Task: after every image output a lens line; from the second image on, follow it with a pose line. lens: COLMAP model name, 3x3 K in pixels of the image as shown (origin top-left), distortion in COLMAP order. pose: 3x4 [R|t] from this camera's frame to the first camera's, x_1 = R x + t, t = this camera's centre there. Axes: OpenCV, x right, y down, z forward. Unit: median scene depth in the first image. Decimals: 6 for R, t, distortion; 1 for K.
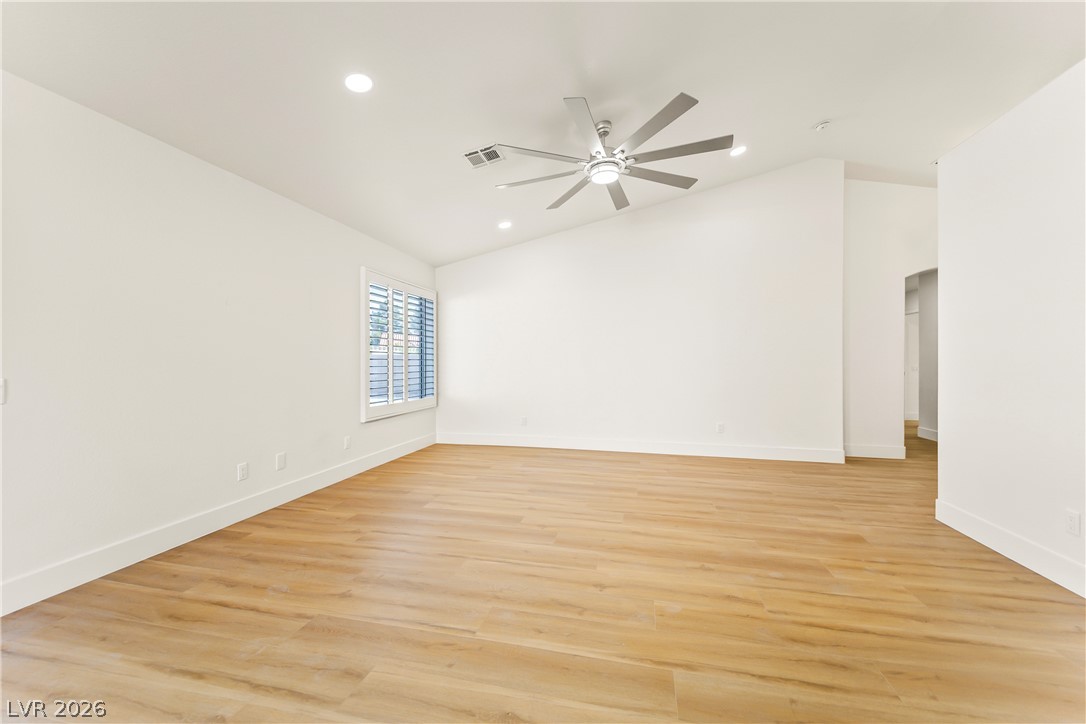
lens RADIAL K [[433.9, 0, 537.6], [0, 433.9, 360.7], [0, 0, 1]] dist [0.029515, -0.015790]
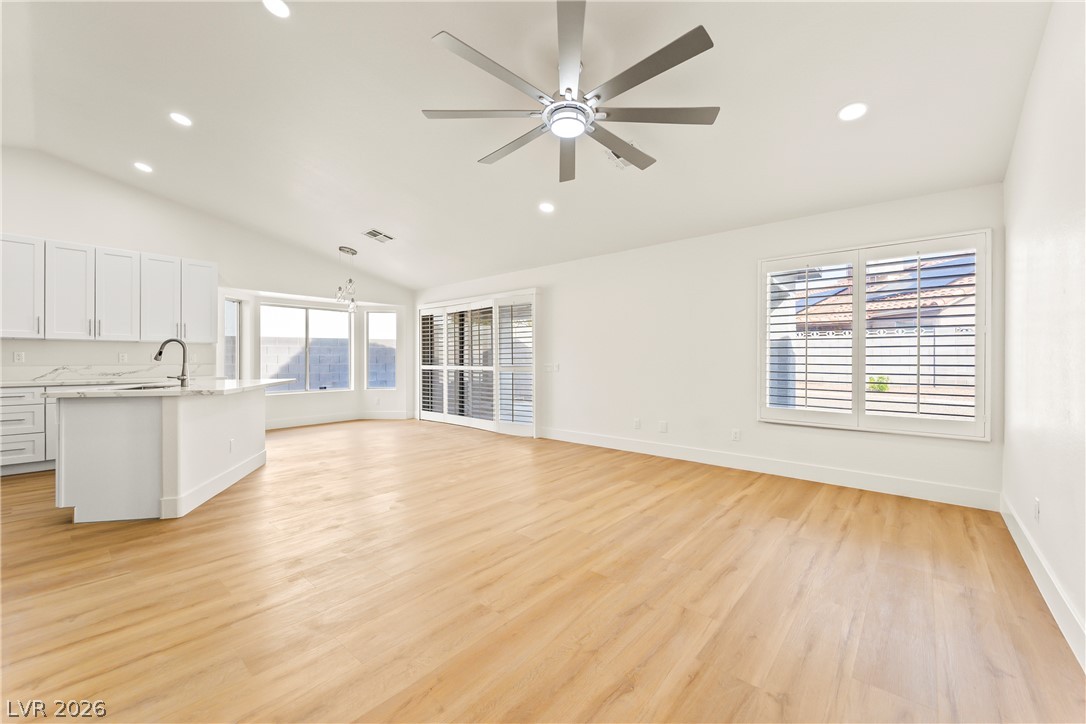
lens RADIAL K [[433.9, 0, 537.6], [0, 433.9, 360.7], [0, 0, 1]] dist [0.029515, -0.015790]
pose [[-0.472581, 0.006867, -0.881260, 1.059161], [0.001833, 0.999975, 0.006809, 0.001713], [0.881285, 0.001603, -0.472582, 1.592951]]
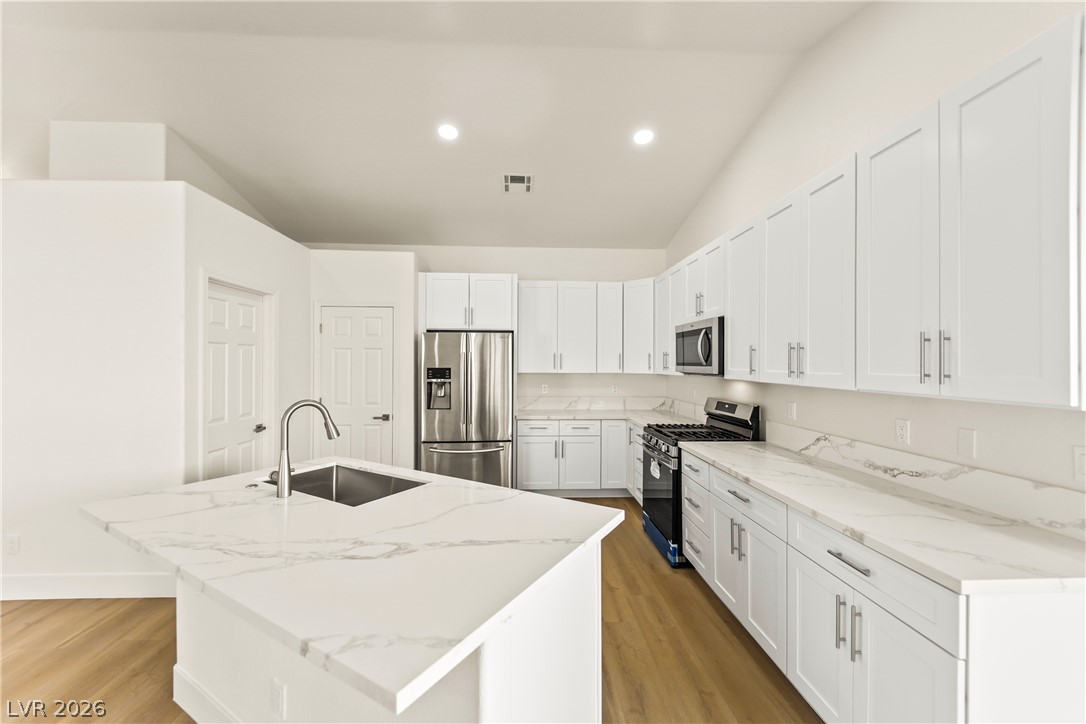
lens RADIAL K [[428.9, 0, 538.5], [0, 428.9, 362.7], [0, 0, 1]] dist [0.025722, -0.015467]
pose [[-0.271803, 0.002412, 0.962350, -0.283479], [-0.002081, 0.999993, -0.003094, -0.111124], [-0.962351, -0.002843, -0.271796, -0.078499]]
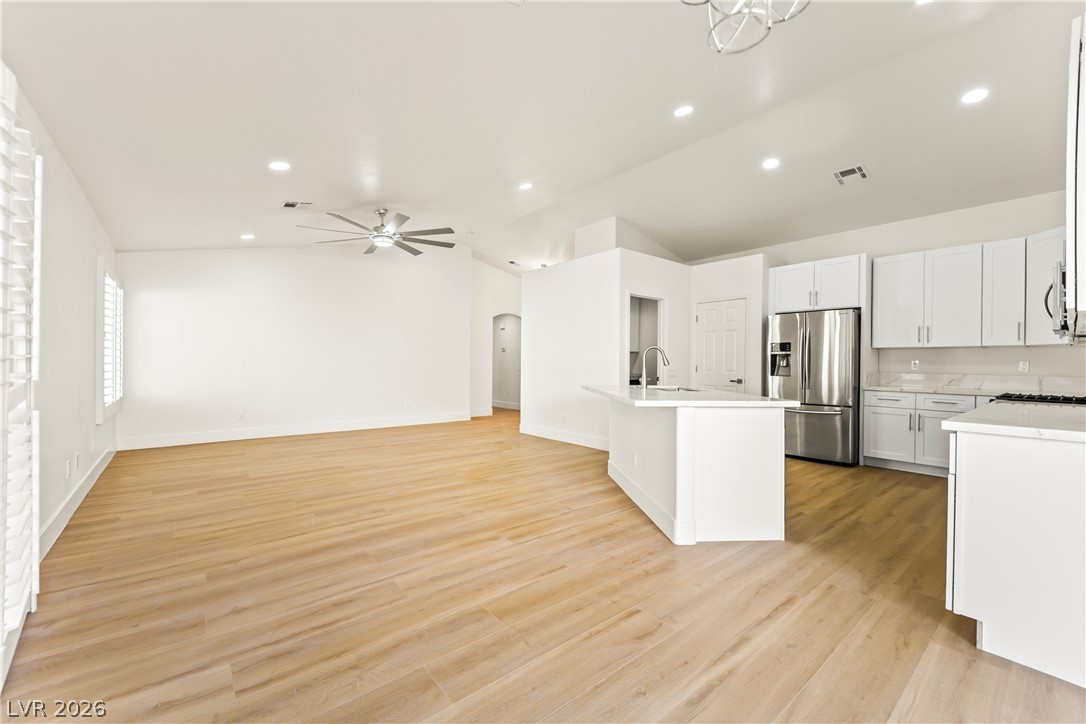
lens RADIAL K [[428.9, 0, 538.5], [0, 428.9, 362.7], [0, 0, 1]] dist [0.025722, -0.015467]
pose [[0.609417, 0.006865, 0.792820, -0.880509], [-0.010468, 0.999945, -0.000613, 0.003795], [-0.792781, -0.007926, 0.609455, -0.466260]]
